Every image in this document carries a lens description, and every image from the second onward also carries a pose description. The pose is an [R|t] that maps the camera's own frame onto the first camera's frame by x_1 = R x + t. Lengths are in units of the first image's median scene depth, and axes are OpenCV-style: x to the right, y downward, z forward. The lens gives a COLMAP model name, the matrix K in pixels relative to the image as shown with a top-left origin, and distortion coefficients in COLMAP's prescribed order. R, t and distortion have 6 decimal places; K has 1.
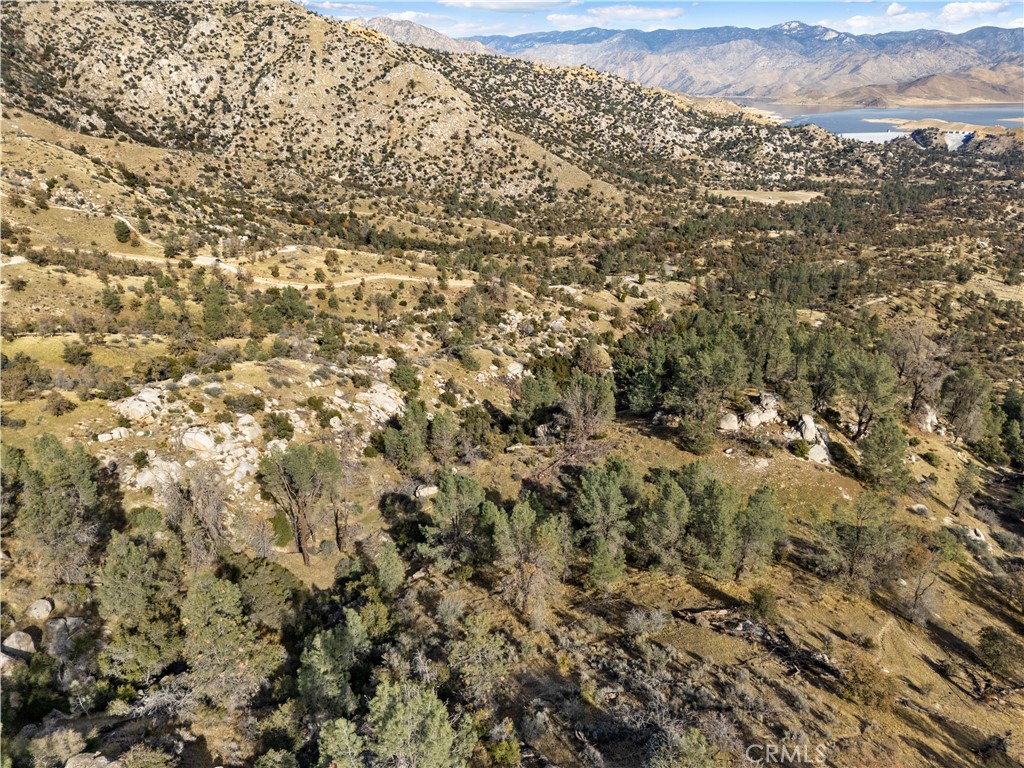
lens RADIAL K [[772.2, 0, 510.0], [0, 772.2, 387.3], [0, 0, 1]] dist [0.081254, -0.056858]
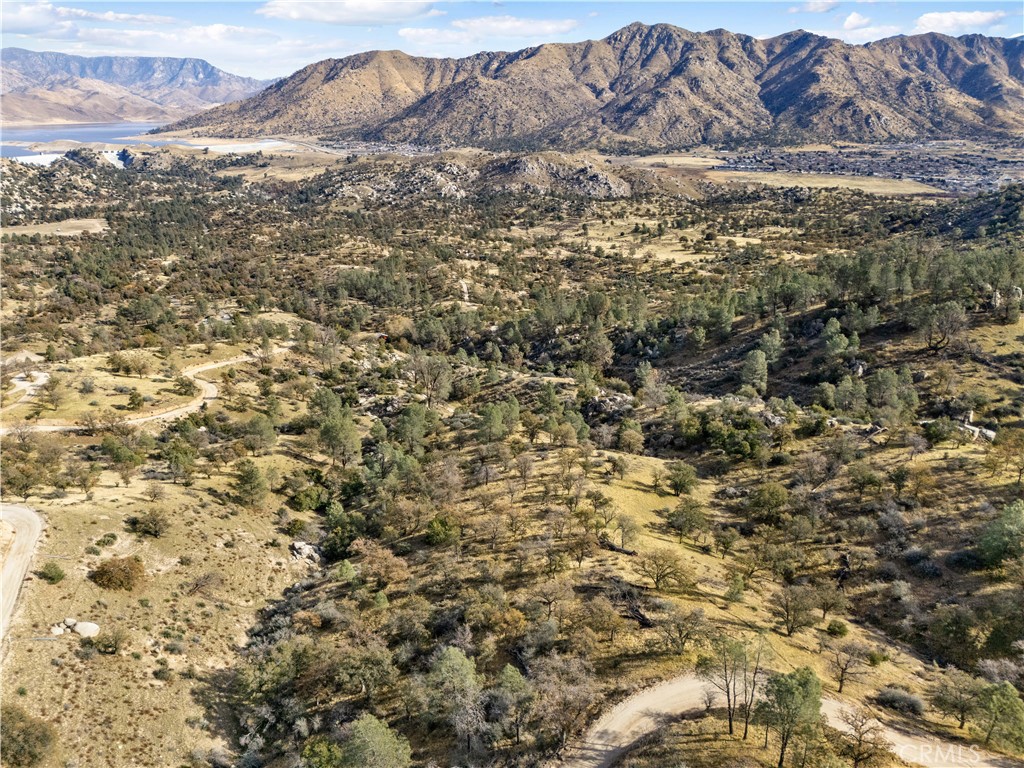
lens RADIAL K [[772.2, 0, 511.1], [0, 772.2, 382.5], [0, 0, 1]] dist [0.081254, -0.056858]
pose [[0.489546, -0.304228, 0.817184, -0.225385], [0.327172, 0.932779, 0.151266, -0.050389], [-0.808272, 0.193308, 0.556173, 0.120780]]
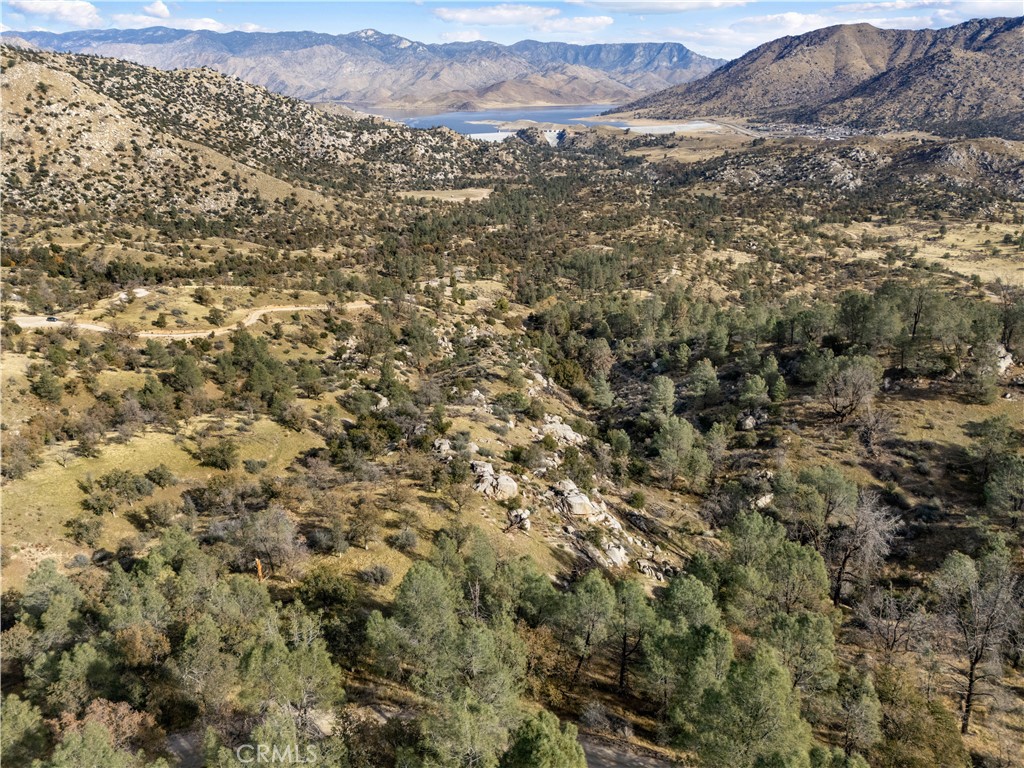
lens RADIAL K [[772.2, 0, 517.1], [0, 772.2, 384.0], [0, 0, 1]] dist [0.081254, -0.056858]
pose [[0.875353, -0.182560, 0.447693, -0.118421], [0.186381, 0.981820, 0.035944, -0.015010], [-0.446115, 0.051978, 0.893465, 0.037699]]
